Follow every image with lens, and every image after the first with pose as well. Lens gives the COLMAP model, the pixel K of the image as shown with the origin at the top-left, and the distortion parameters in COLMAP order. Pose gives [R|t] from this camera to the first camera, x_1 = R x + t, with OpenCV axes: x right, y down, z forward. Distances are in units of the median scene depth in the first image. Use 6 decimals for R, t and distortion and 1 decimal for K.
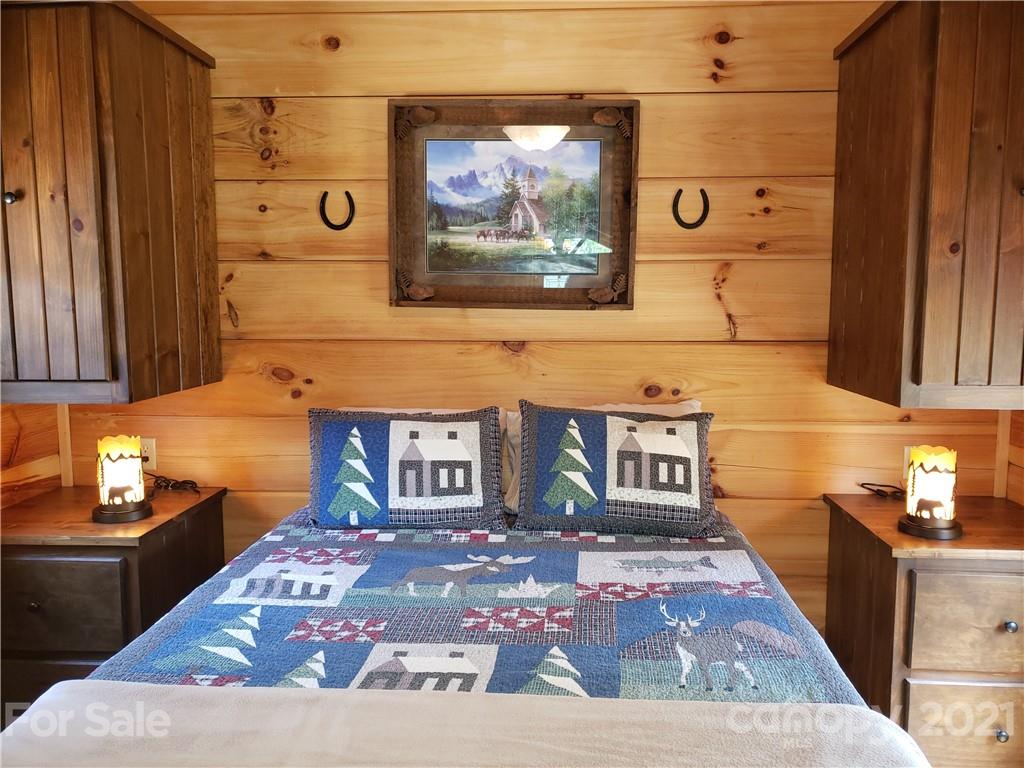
lens RADIAL K [[762.5, 0, 532.5], [0, 762.5, 378.1], [0, 0, 1]] dist [0.009629, -0.005227]
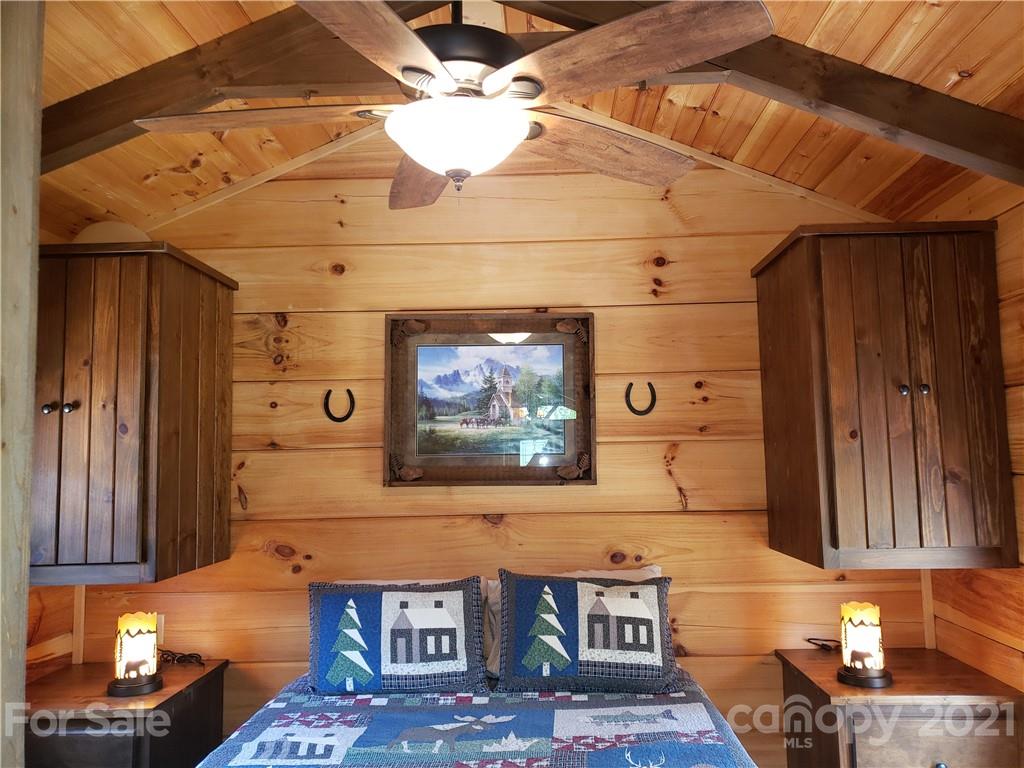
lens RADIAL K [[790.0, 0, 530.1], [0, 790.0, 383.2], [0, 0, 1]] dist [0.065487, -0.101523]
pose [[0.999422, -0.019139, 0.028099, 0.001308], [0.024244, 0.980629, -0.194366, -0.011945], [-0.023835, 0.194935, 0.980526, -0.203109]]
